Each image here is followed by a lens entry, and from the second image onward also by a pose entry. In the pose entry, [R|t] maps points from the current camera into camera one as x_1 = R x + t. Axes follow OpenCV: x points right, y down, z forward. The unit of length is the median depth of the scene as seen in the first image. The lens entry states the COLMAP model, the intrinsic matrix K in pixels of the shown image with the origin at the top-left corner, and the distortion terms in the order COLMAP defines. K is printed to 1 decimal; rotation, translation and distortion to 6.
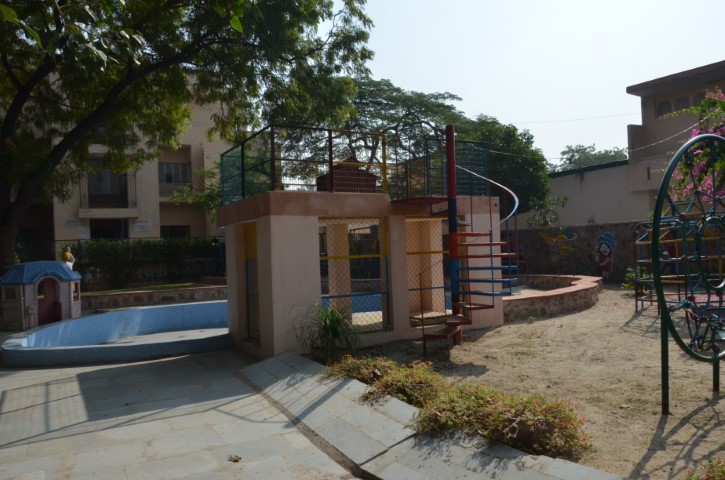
lens RADIAL K [[555.8, 0, 362.0], [0, 555.8, 243.8], [0, 0, 1]] dist [-0.031366, 0.000500]
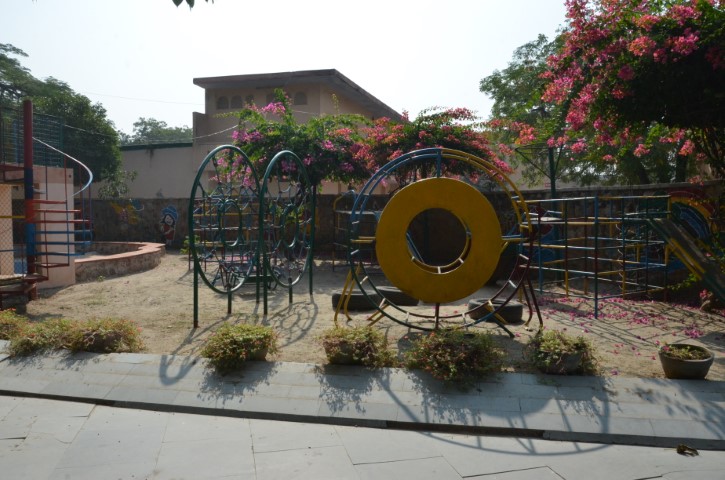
lens RADIAL K [[555.8, 0, 362.0], [0, 555.8, 243.8], [0, 0, 1]] dist [-0.031366, 0.000500]
pose [[0.738019, 0.003008, 0.674773, -0.071122], [-0.038219, 0.998571, 0.037349, 0.001323], [-0.673697, -0.053354, 0.737080, -0.212646]]
